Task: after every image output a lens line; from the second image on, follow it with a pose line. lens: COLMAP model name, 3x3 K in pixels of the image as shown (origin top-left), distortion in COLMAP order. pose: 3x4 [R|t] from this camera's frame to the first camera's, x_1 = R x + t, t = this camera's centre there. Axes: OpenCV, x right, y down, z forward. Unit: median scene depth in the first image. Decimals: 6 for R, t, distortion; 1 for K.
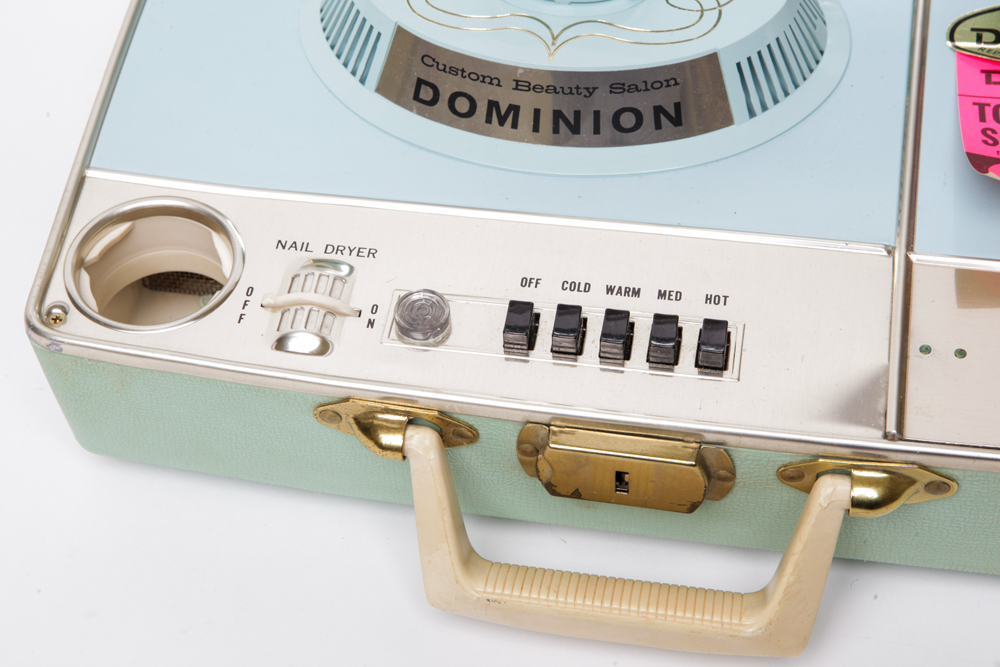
lens RADIAL K [[1950.2, 0, 506.3], [0, 1950.2, 327.3], [0, 0, 1]] dist [0.337995, 0.000000]
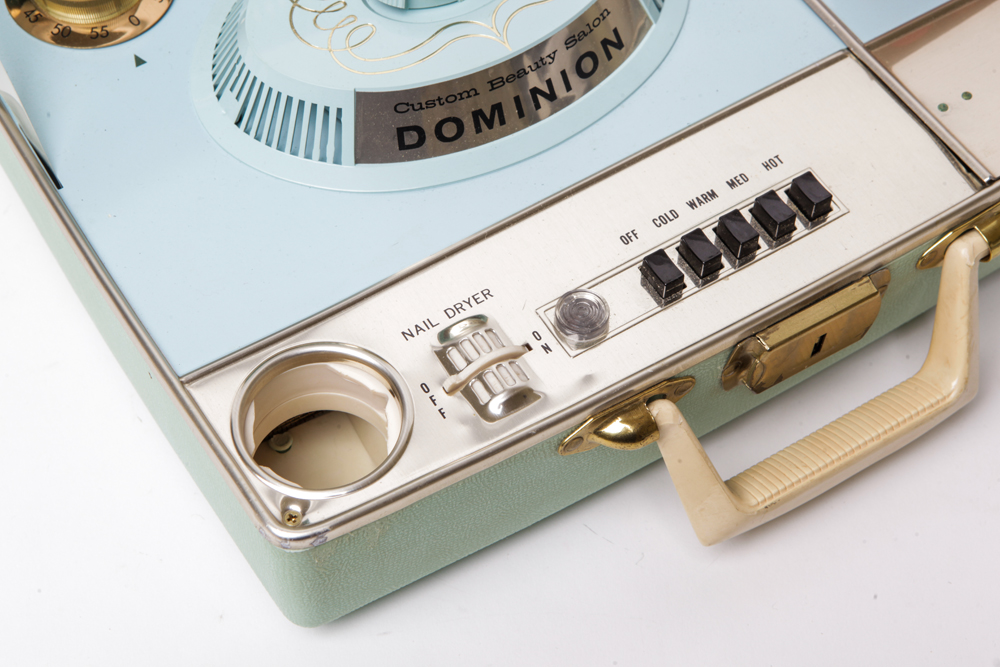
lens RADIAL K [[1771.4, 0, 499.6], [0, 1771.4, 327.4], [0, 0, 1]] dist [0.250584, 0.000000]
pose [[0.753780, -0.522041, 0.399112, -0.433490], [0.498226, 0.850040, 0.170888, -0.174425], [-0.428471, 0.070036, 0.900837, 0.167588]]
